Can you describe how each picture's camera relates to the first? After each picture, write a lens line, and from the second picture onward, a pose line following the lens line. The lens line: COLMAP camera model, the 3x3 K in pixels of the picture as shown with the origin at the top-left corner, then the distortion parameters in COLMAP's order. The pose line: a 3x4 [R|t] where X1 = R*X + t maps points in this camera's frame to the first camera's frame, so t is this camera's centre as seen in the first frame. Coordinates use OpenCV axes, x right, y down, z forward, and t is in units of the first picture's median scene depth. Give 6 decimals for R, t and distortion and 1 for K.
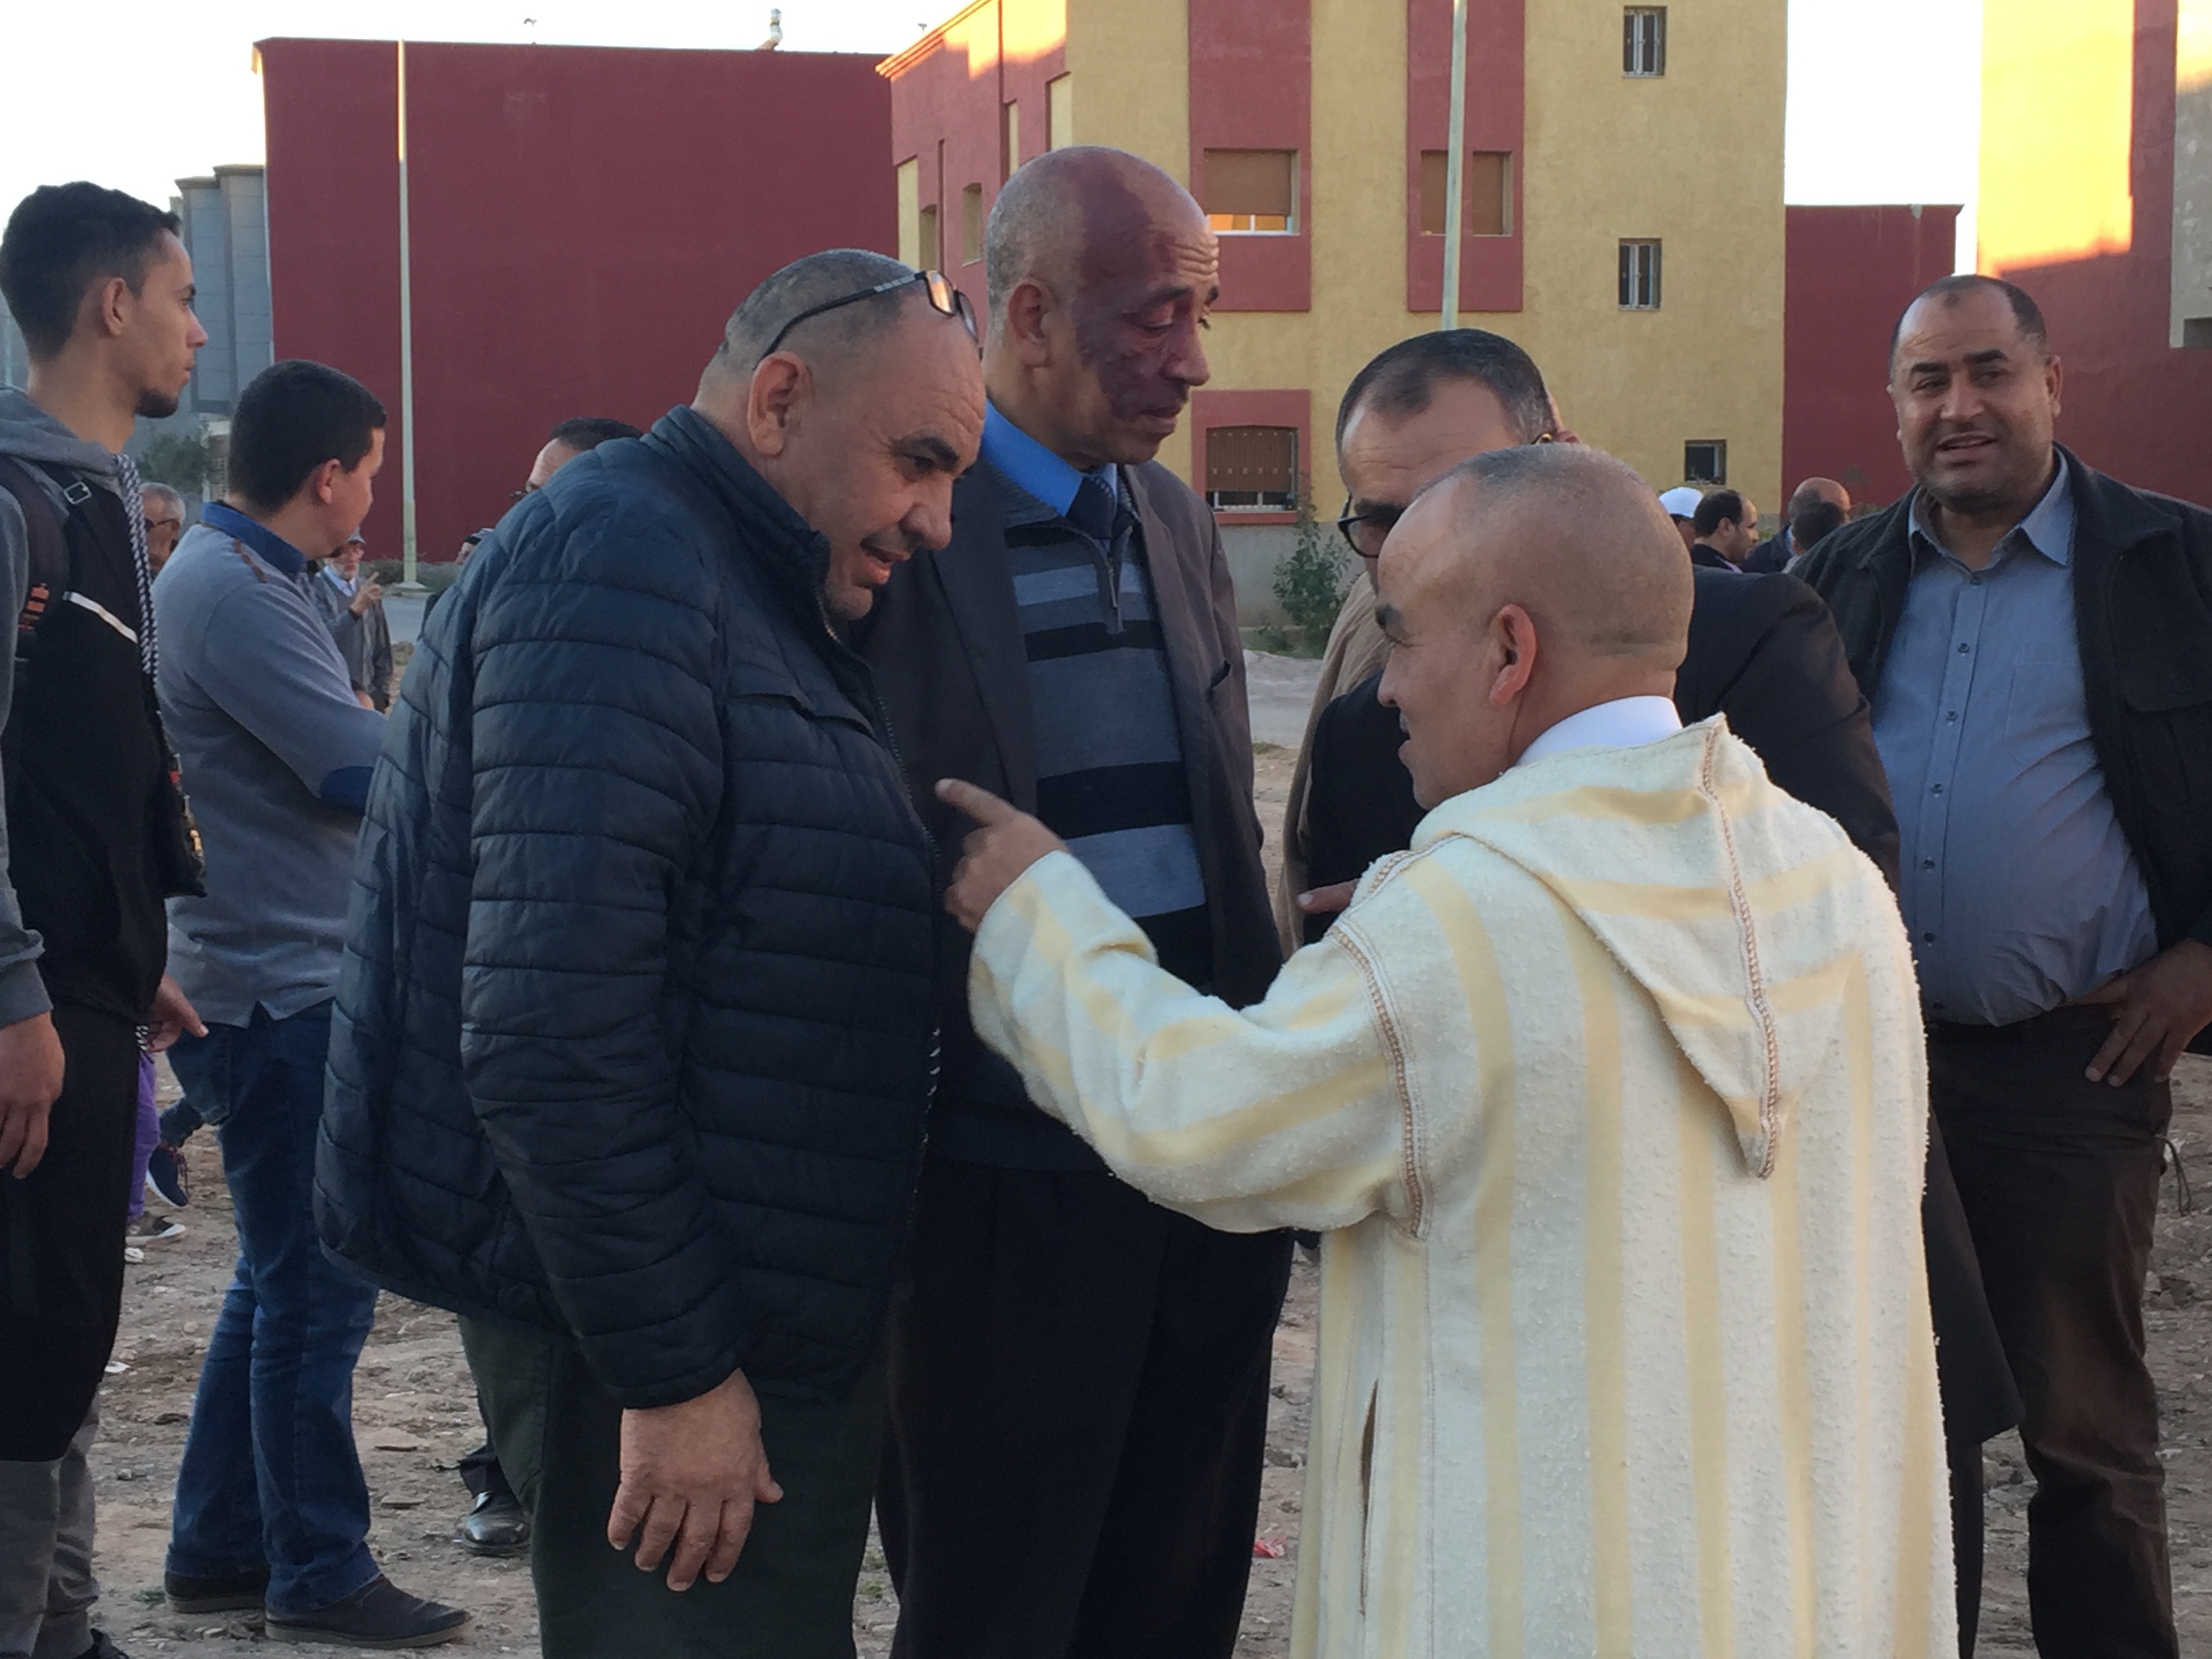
lens RADIAL K [[3171.9, 0, 1106.0], [0, 3171.9, 829.5], [0, 0, 1]] dist [0.009101, 0.051143]
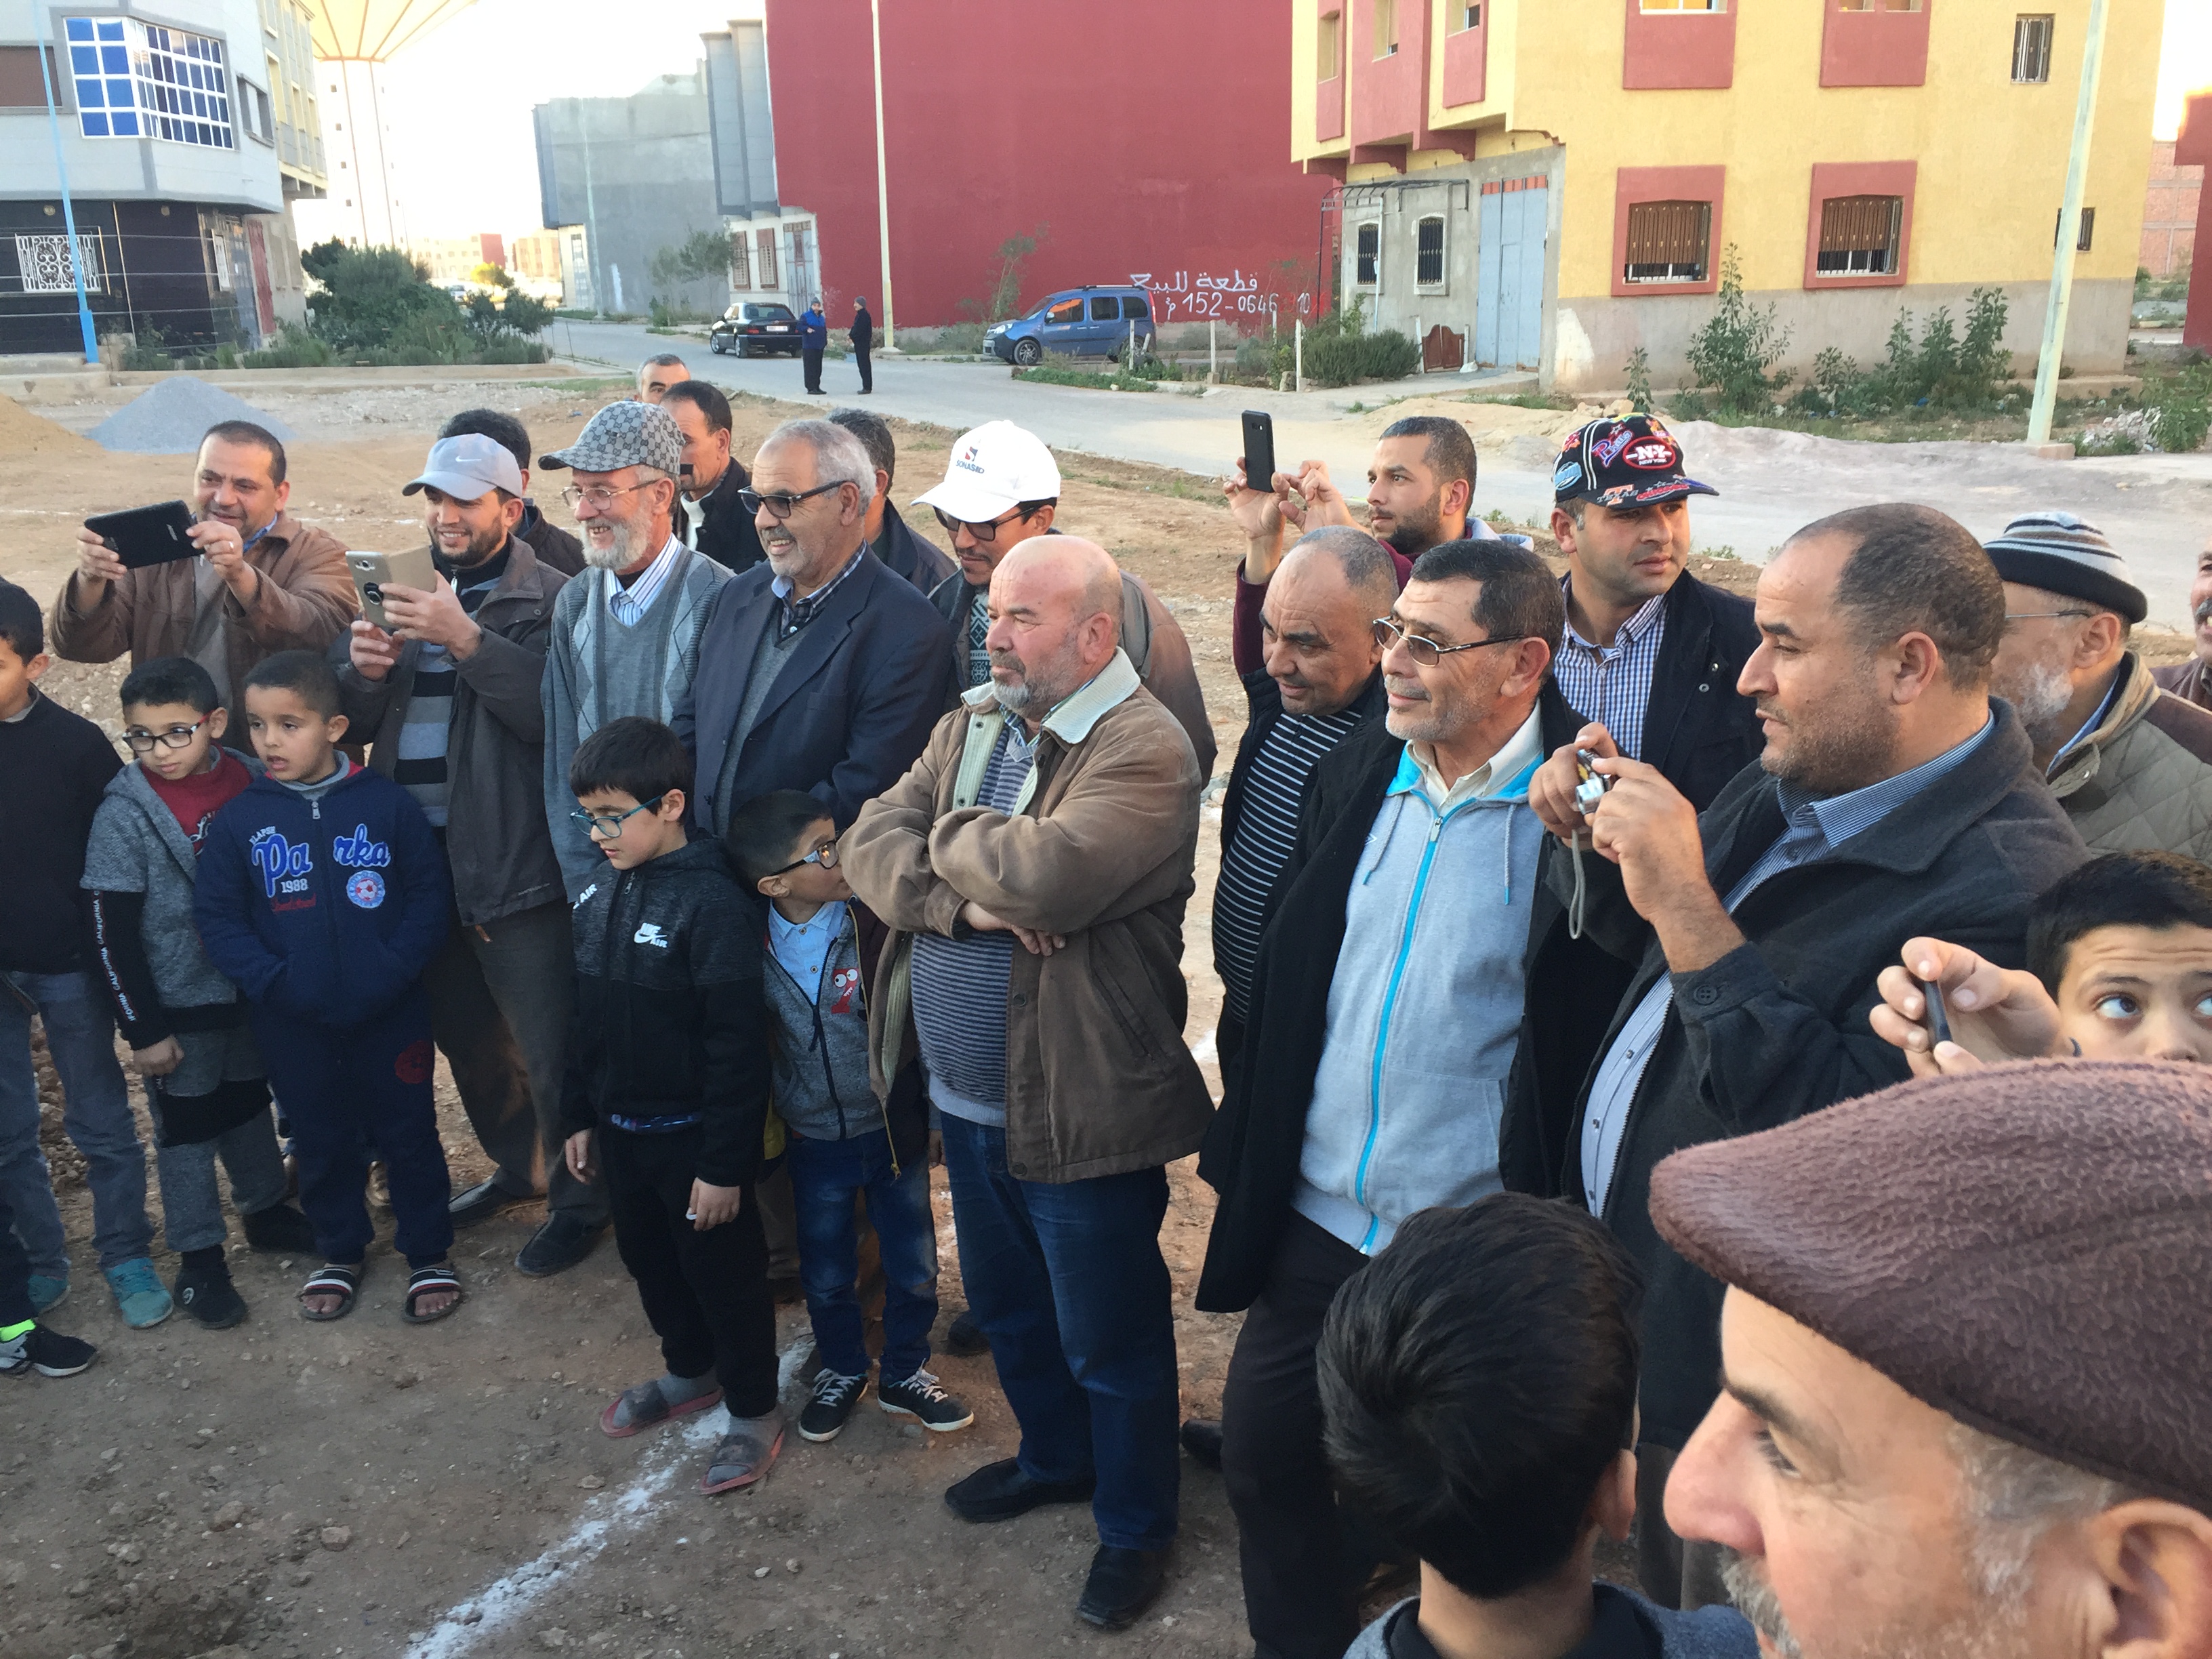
lens RADIAL K [[1877.0, 0, 1079.0], [0, 1877.0, 867.4], [0, 0, 1]] dist [0.081629, -0.122365]
pose [[0.995229, 0.017888, -0.095917, -0.089341], [0.001647, 0.979831, 0.199824, -0.032551], [0.097556, -0.199028, 0.975126, 0.289984]]
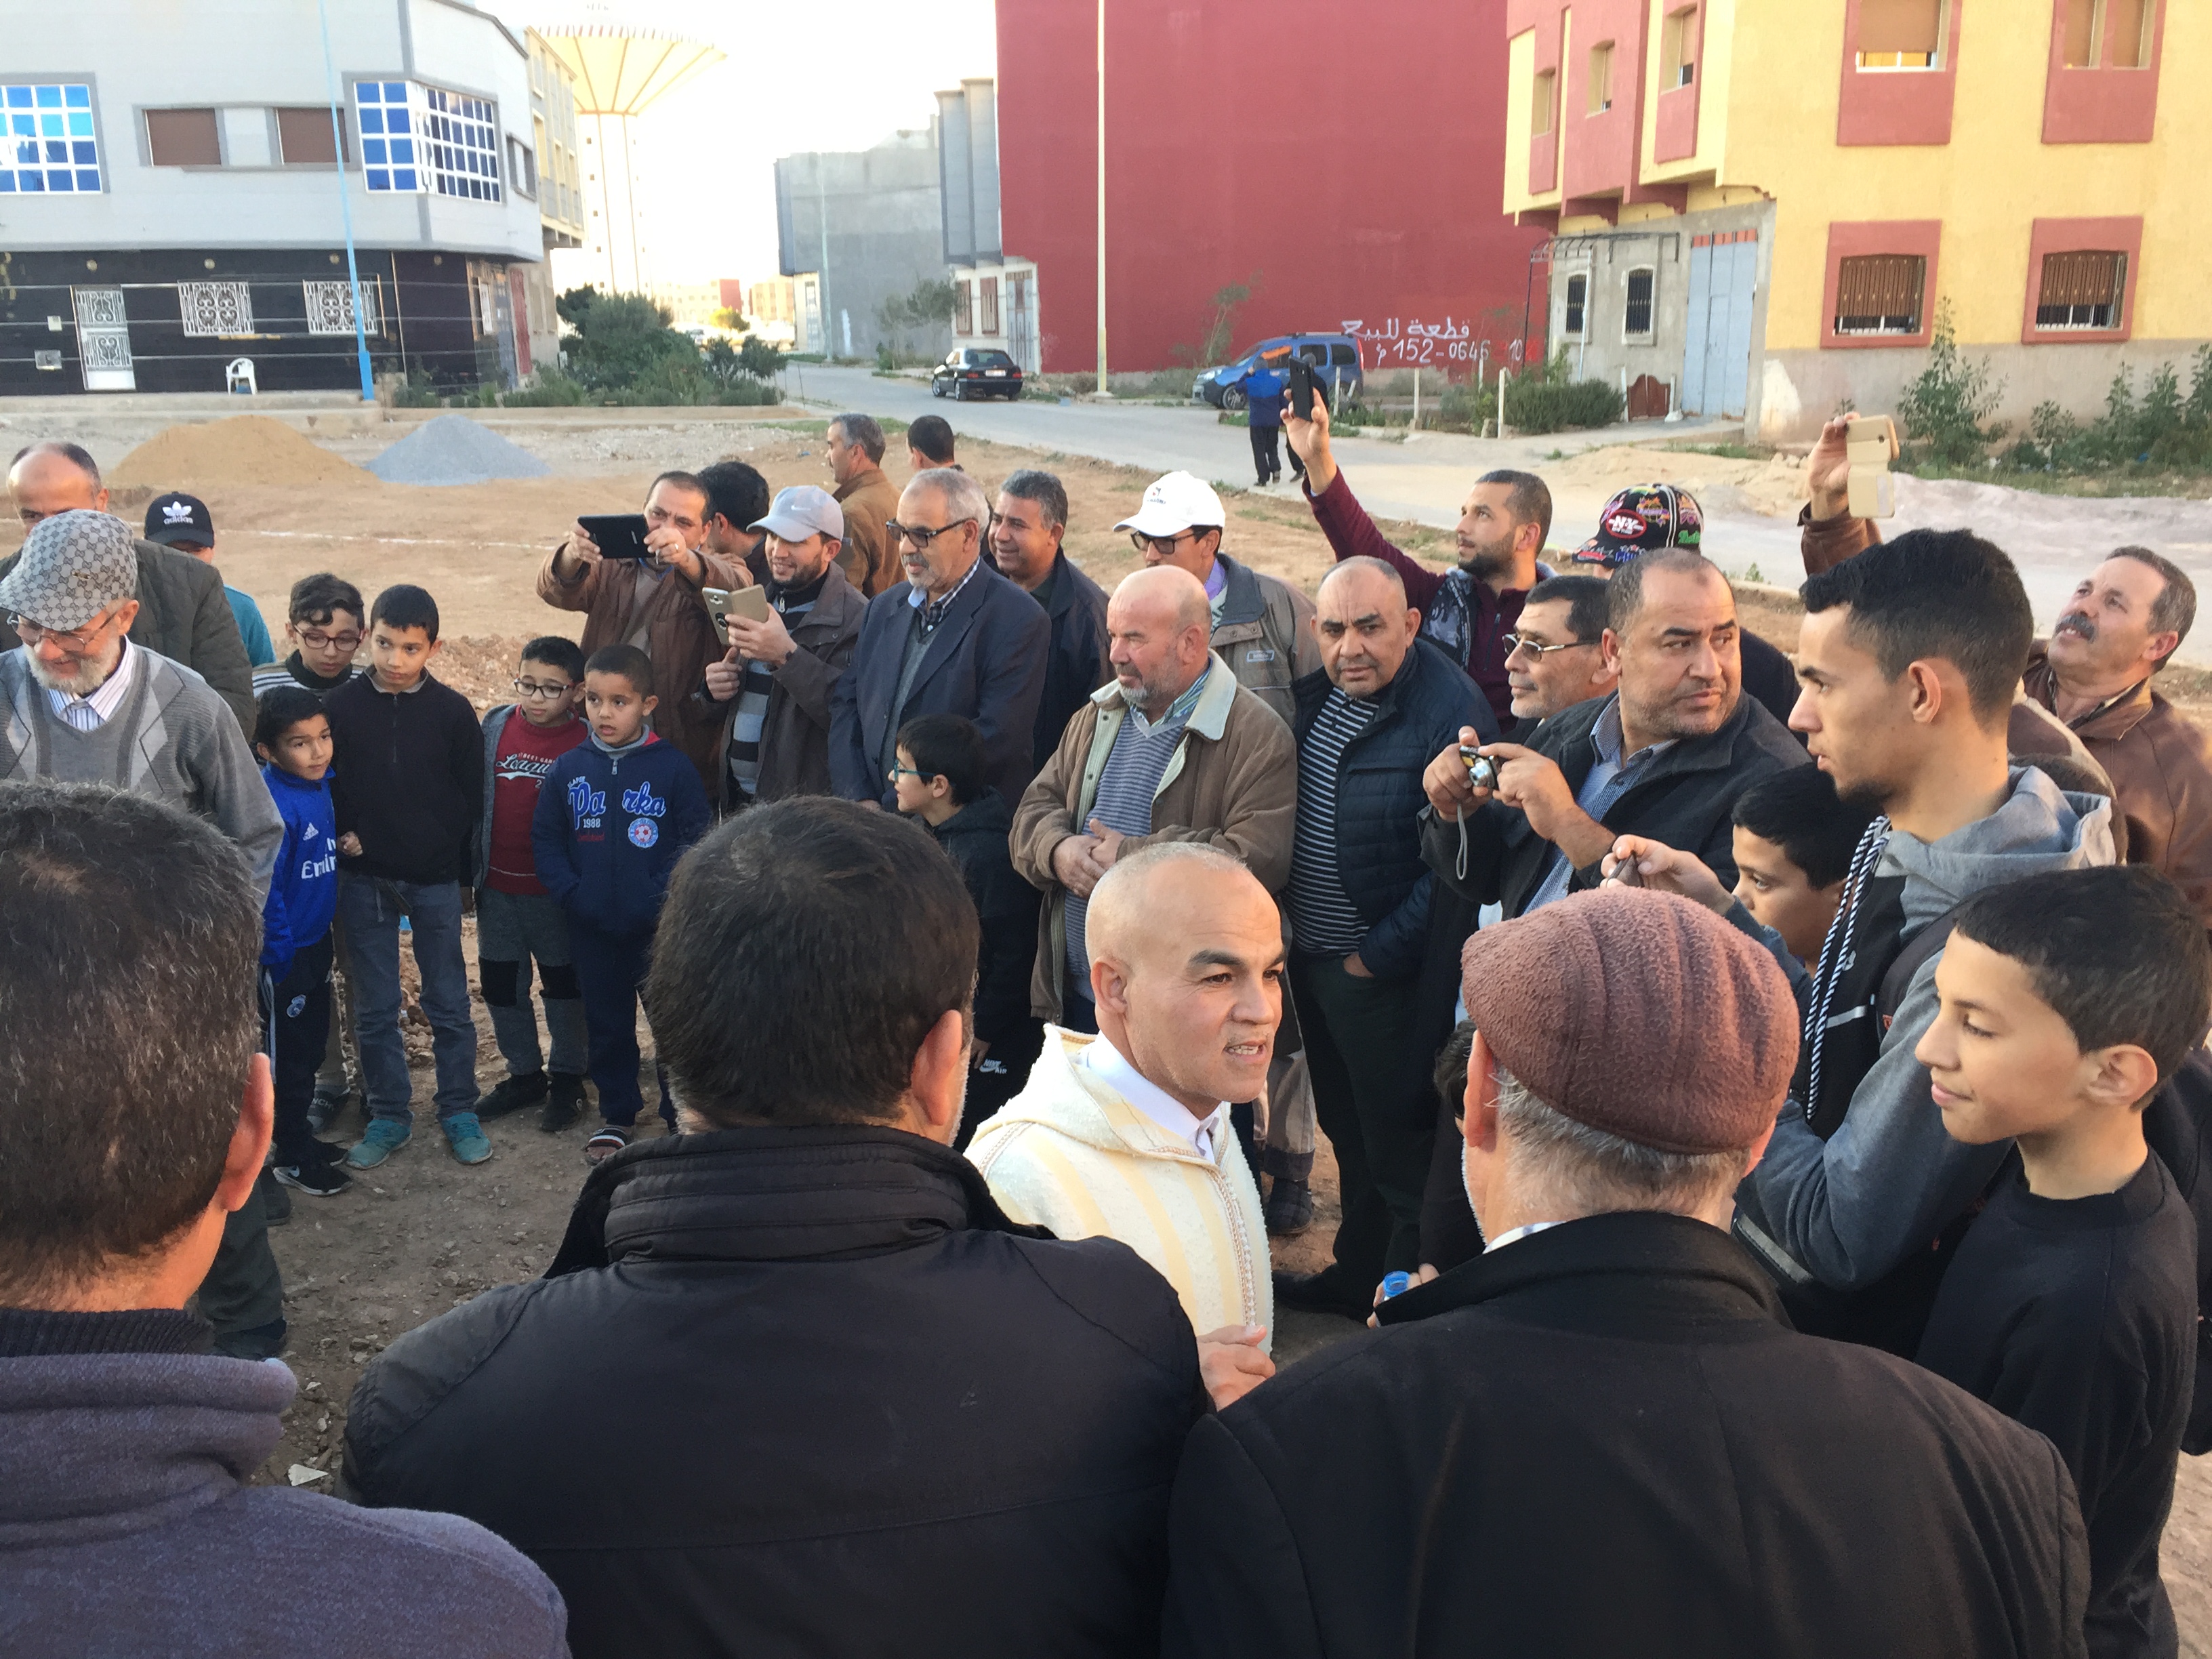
lens RADIAL K [[1869.7, 0, 1100.1], [0, 1869.7, 821.6], [0, 0, 1]] dist [0.102785, -0.155186]
pose [[0.980804, 0.045245, -0.189677, -0.085200], [-0.014952, 0.987295, 0.158195, -0.033033], [0.194424, -0.152322, 0.969019, 0.276584]]
